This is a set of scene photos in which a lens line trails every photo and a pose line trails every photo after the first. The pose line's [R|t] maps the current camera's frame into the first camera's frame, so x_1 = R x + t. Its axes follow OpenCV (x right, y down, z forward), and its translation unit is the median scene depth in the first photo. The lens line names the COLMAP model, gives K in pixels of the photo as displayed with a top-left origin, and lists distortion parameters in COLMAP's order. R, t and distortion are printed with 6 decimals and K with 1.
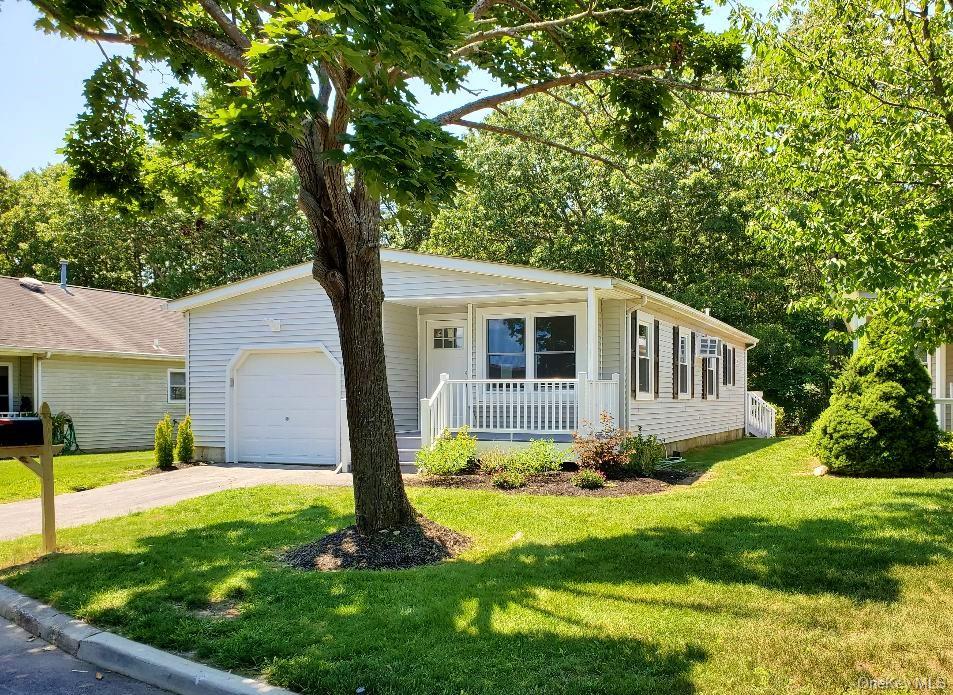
lens RADIAL K [[906.3, 0, 476.5], [0, 906.3, 347.5], [0, 0, 1]] dist [-0.001165, -0.001100]
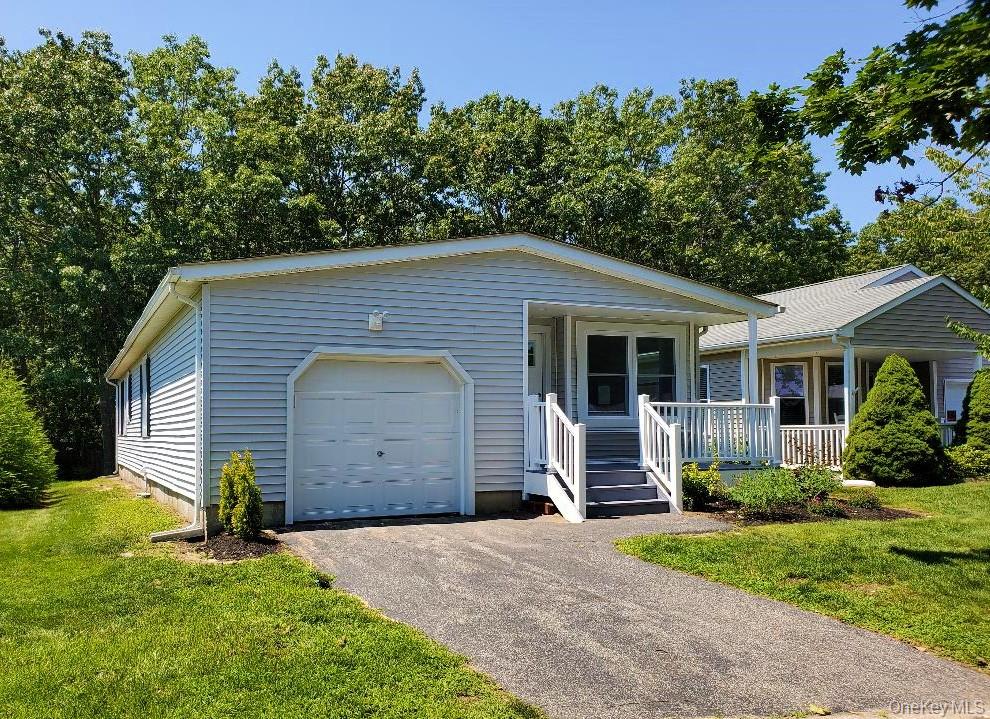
lens RADIAL K [[941.5, 0, 495.0], [0, 941.5, 359.5], [0, 0, 1]] dist [-0.001165, -0.001100]
pose [[0.652485, 0.052437, 0.755985, -0.755309], [-0.037249, 0.998616, -0.037117, 0.030343], [-0.756885, -0.003941, 0.653536, 0.476393]]
